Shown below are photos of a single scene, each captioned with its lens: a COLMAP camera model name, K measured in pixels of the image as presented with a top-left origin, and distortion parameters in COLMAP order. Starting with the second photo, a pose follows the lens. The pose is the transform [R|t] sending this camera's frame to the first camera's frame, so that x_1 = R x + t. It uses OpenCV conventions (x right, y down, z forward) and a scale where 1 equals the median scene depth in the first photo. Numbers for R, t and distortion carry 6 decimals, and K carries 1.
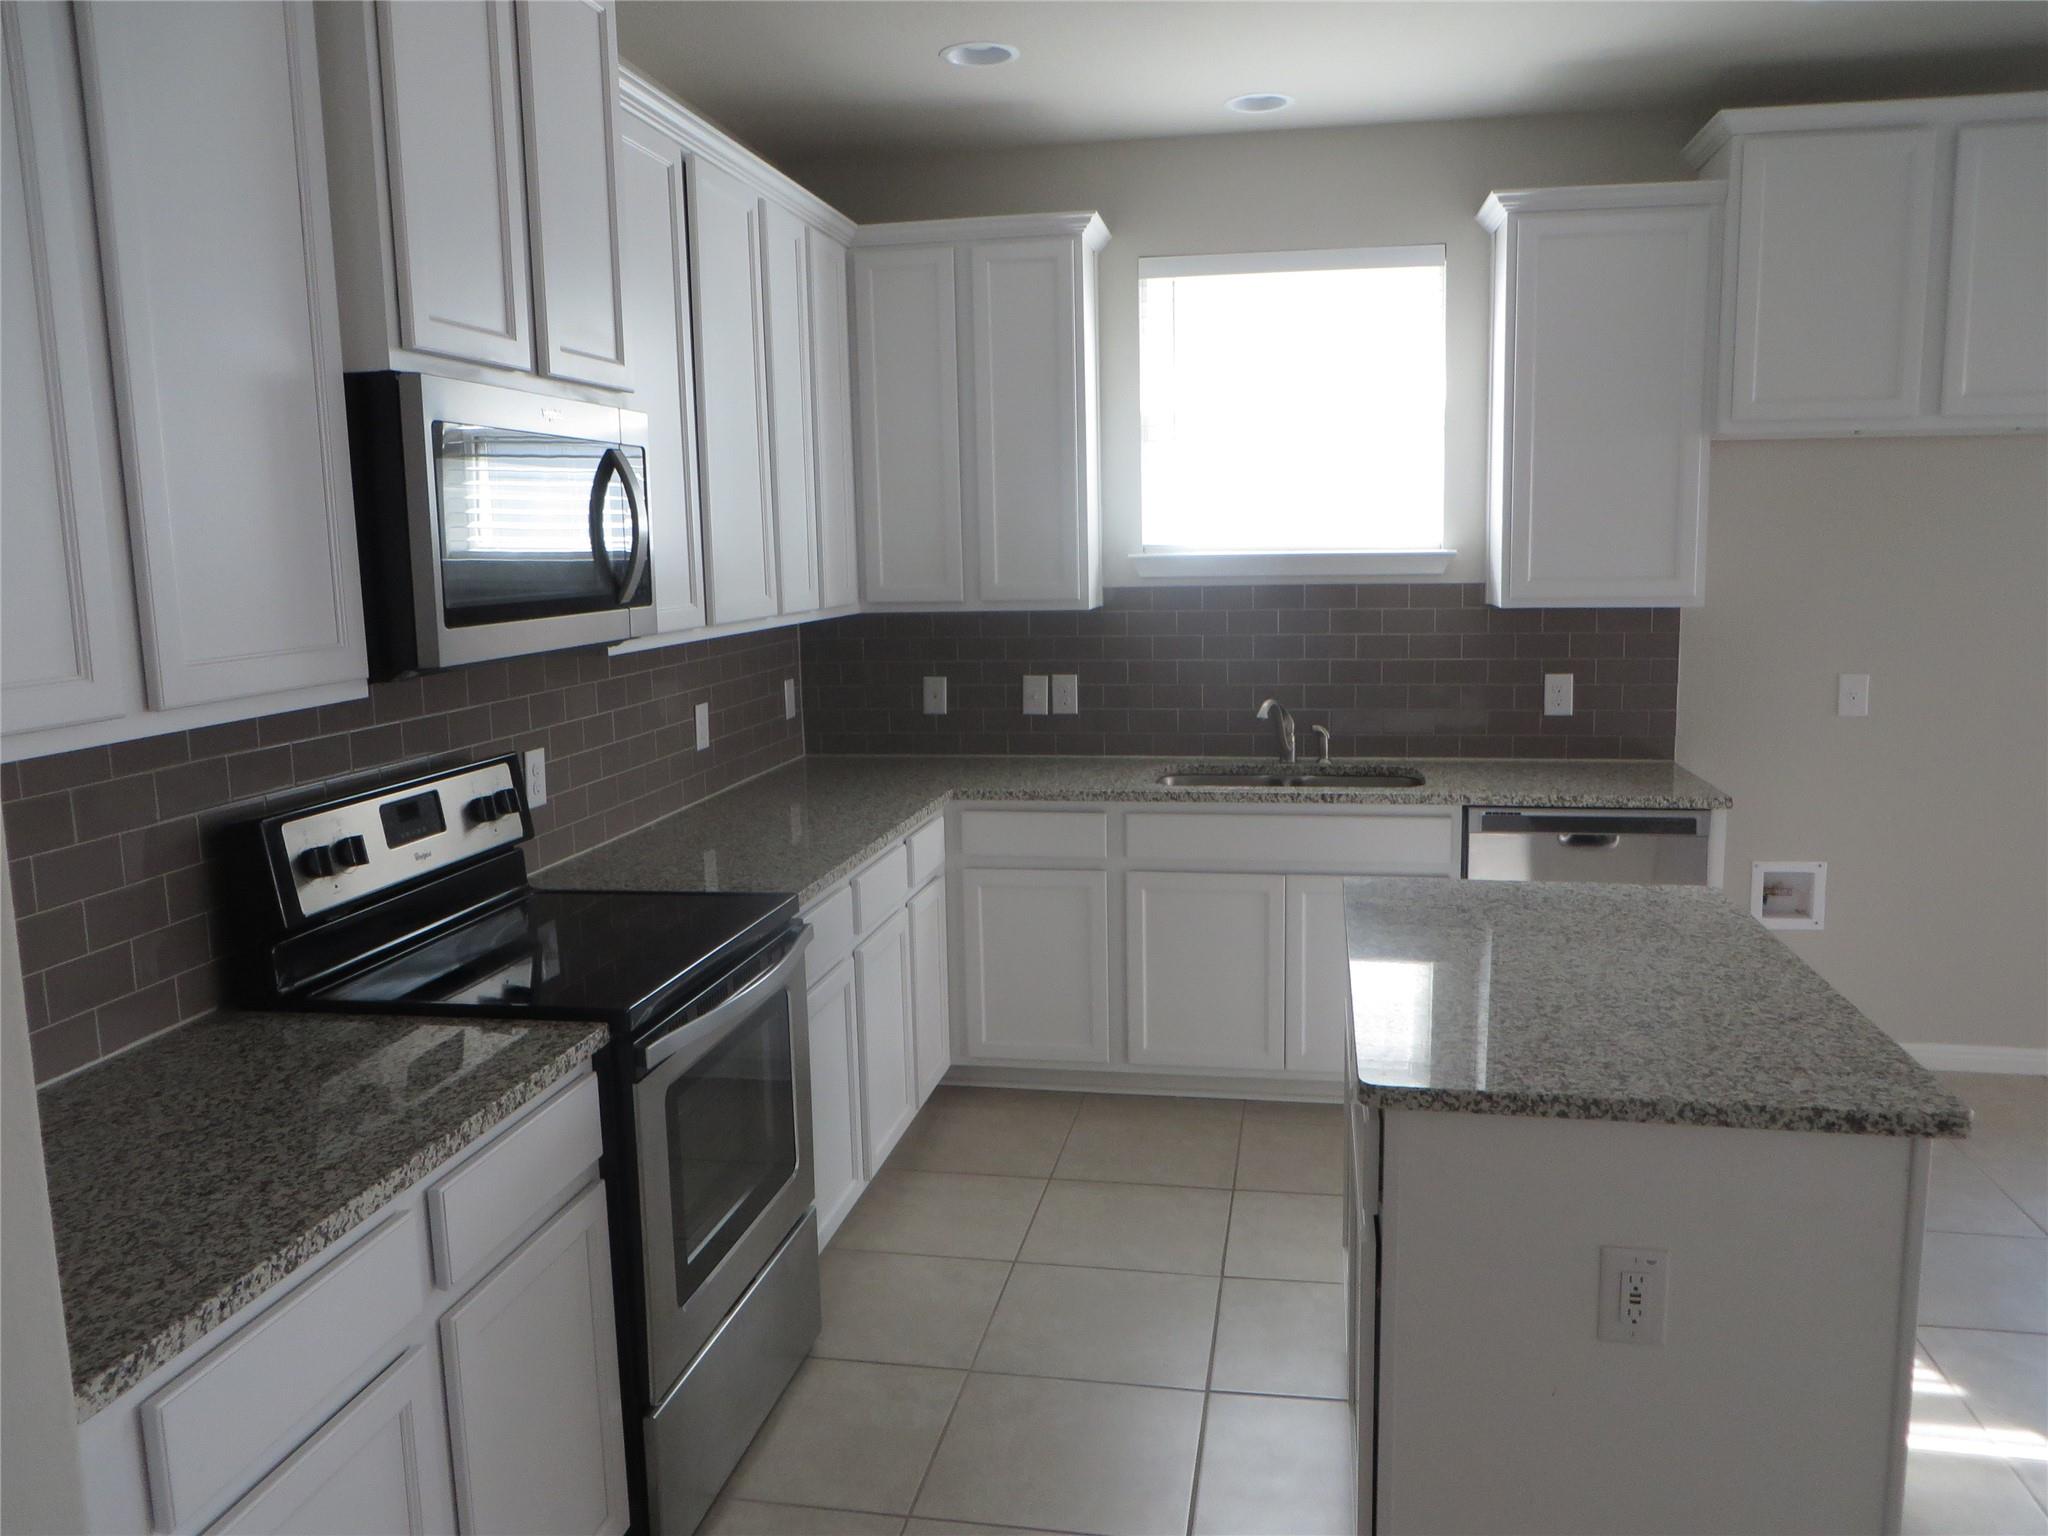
lens RADIAL K [[1550.6, 0, 1027.8], [0, 1550.6, 763.0], [0, 0, 1]] dist [-0.018022, 0.010682]
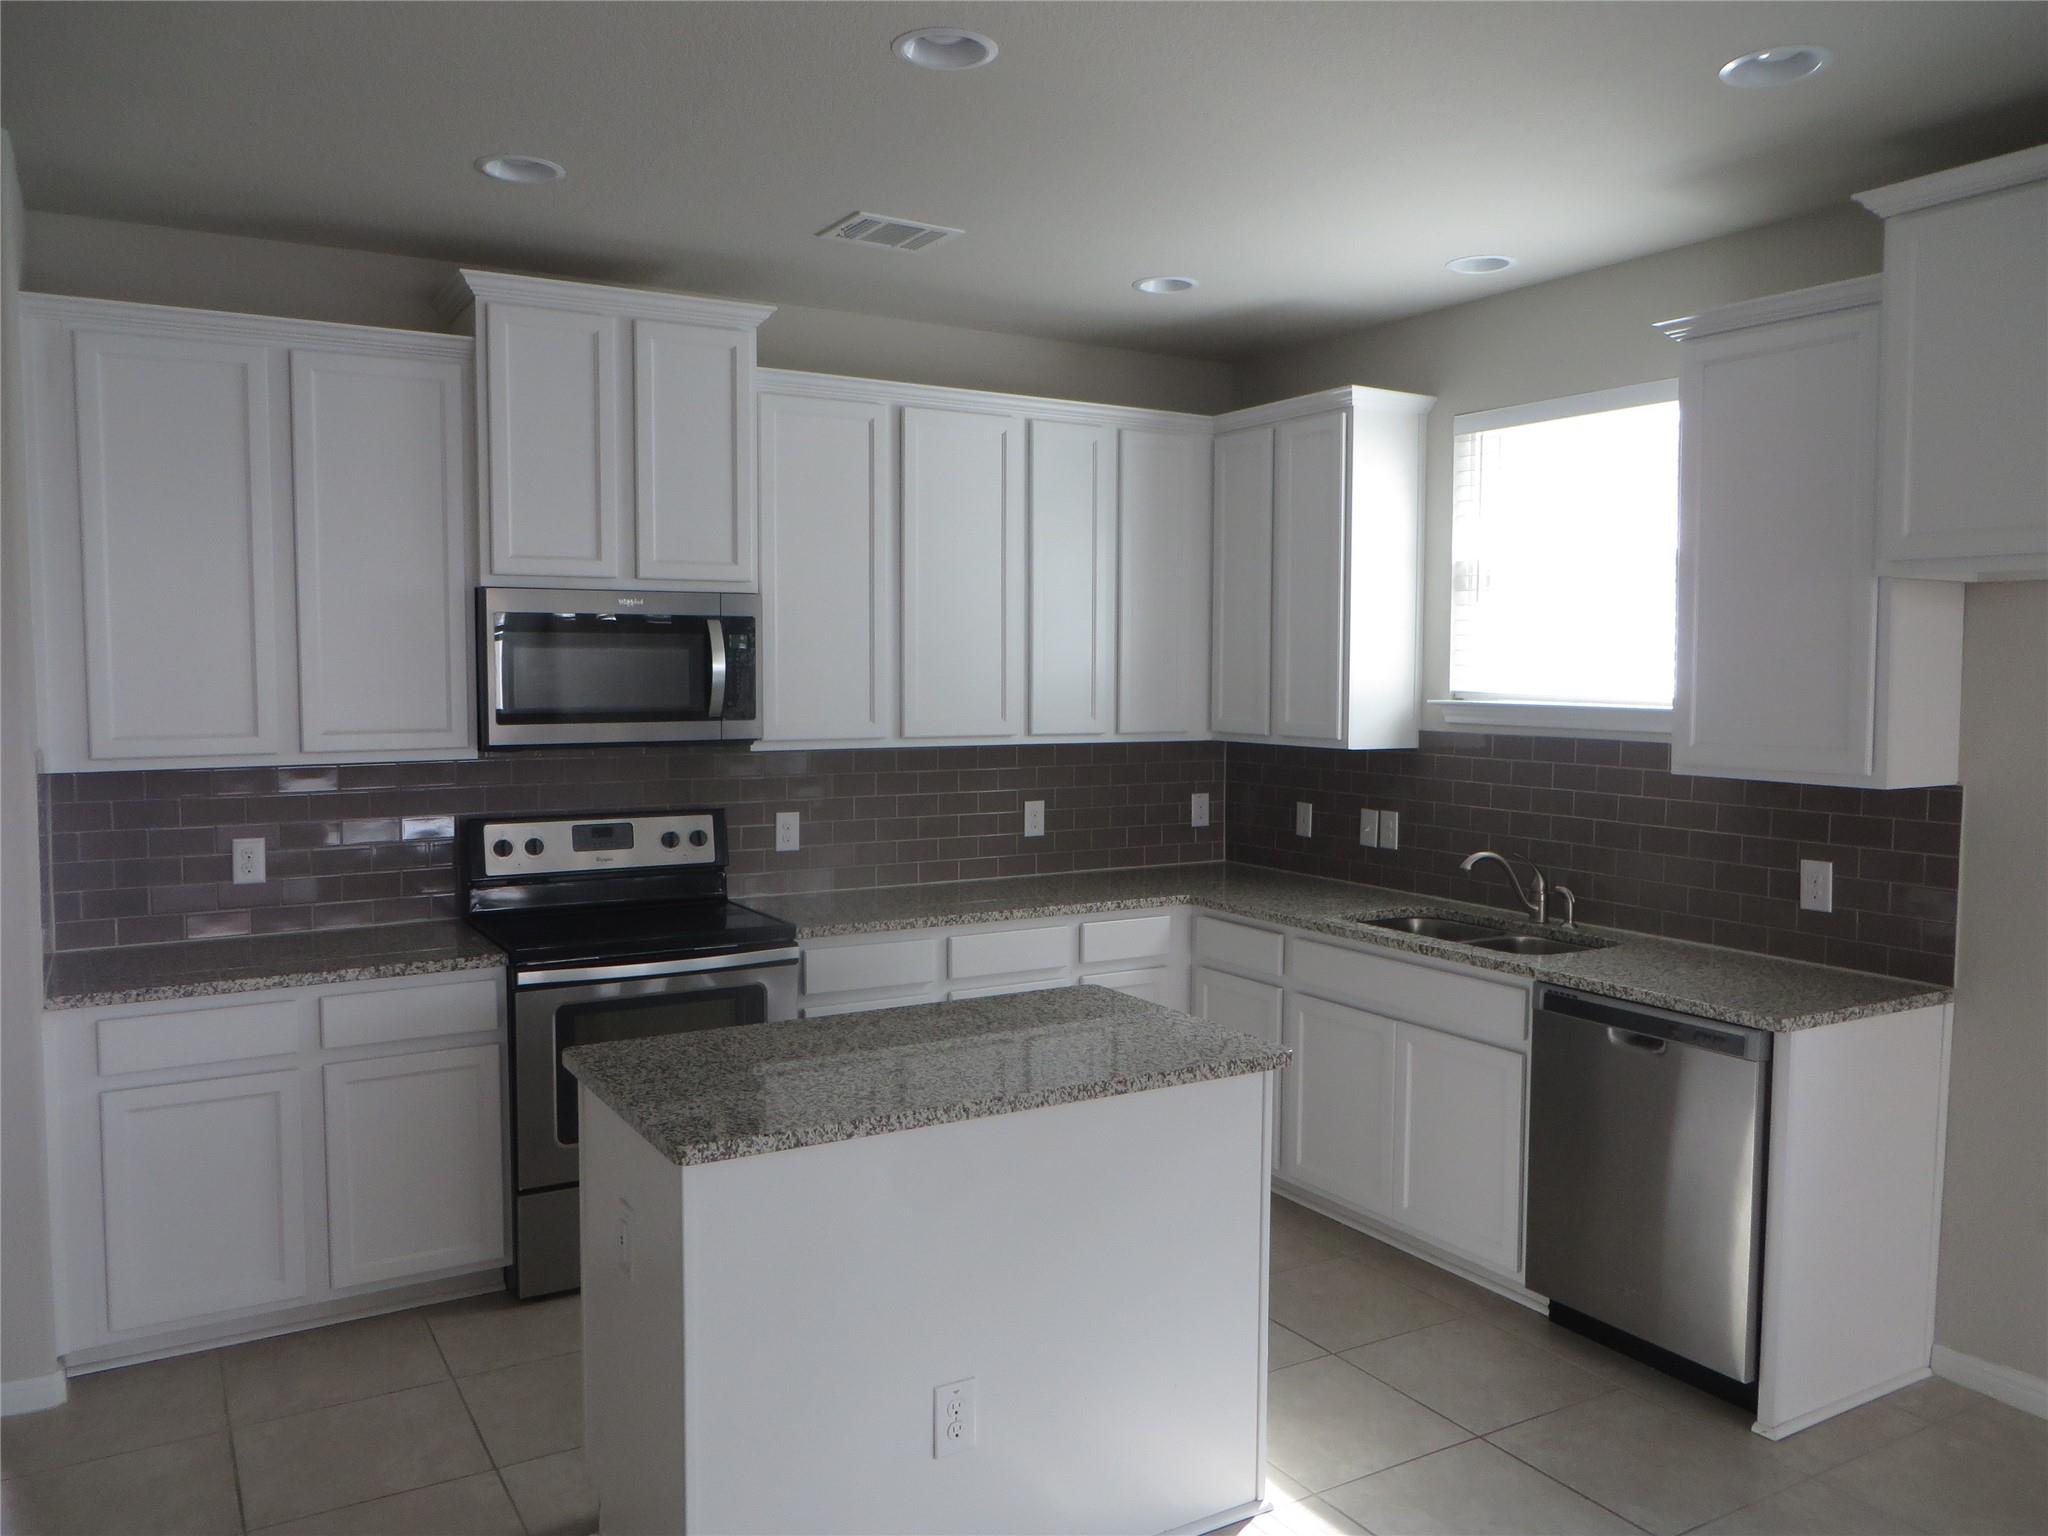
lens RADIAL K [[1550.6, 0, 1031.9], [0, 1550.6, 776.9], [0, 0, 1]] dist [-0.018022, 0.010682]
pose [[0.662041, 0.074691, -0.745737, 0.722540], [-0.124312, 0.992182, -0.010986, -0.042977], [0.739086, 0.099977, 0.666150, 0.135154]]
